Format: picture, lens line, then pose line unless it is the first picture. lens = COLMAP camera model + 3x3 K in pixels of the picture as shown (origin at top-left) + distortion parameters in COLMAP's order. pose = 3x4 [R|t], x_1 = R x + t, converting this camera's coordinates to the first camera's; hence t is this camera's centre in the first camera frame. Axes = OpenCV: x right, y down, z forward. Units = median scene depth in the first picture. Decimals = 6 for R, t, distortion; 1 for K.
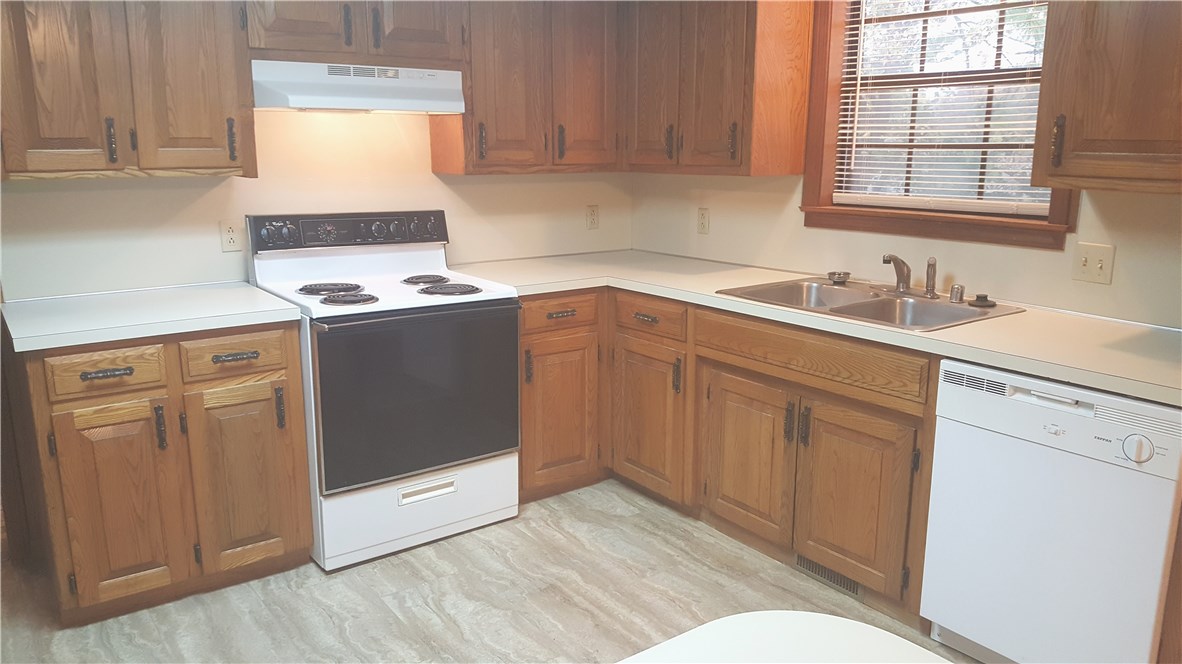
lens RADIAL K [[852.7, 0, 591.0], [0, 852.7, 332.0], [0, 0, 1]] dist [0.002959, -0.087575]
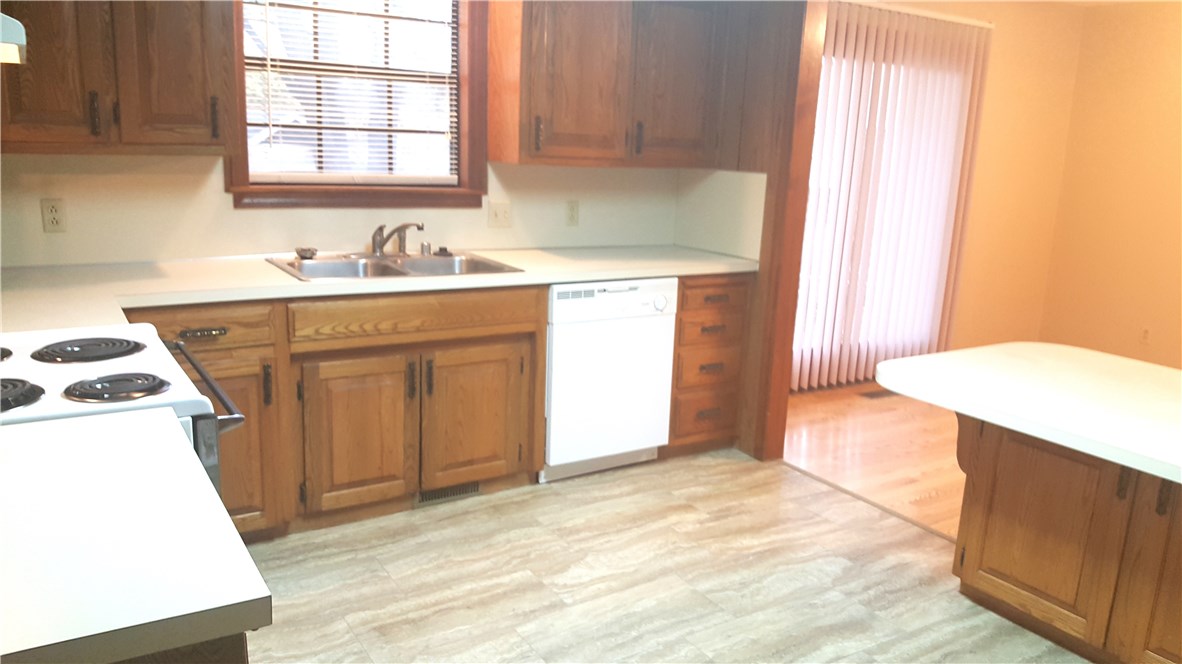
lens RADIAL K [[873.3, 0, 591.0], [0, 873.3, 332.0], [0, 0, 1]] dist [0.169160, -0.277075]
pose [[0.070781, -0.211303, 0.974854, -0.867671], [0.173879, 0.964956, 0.196532, -0.142349], [-0.982220, 0.155596, 0.105042, 0.640282]]
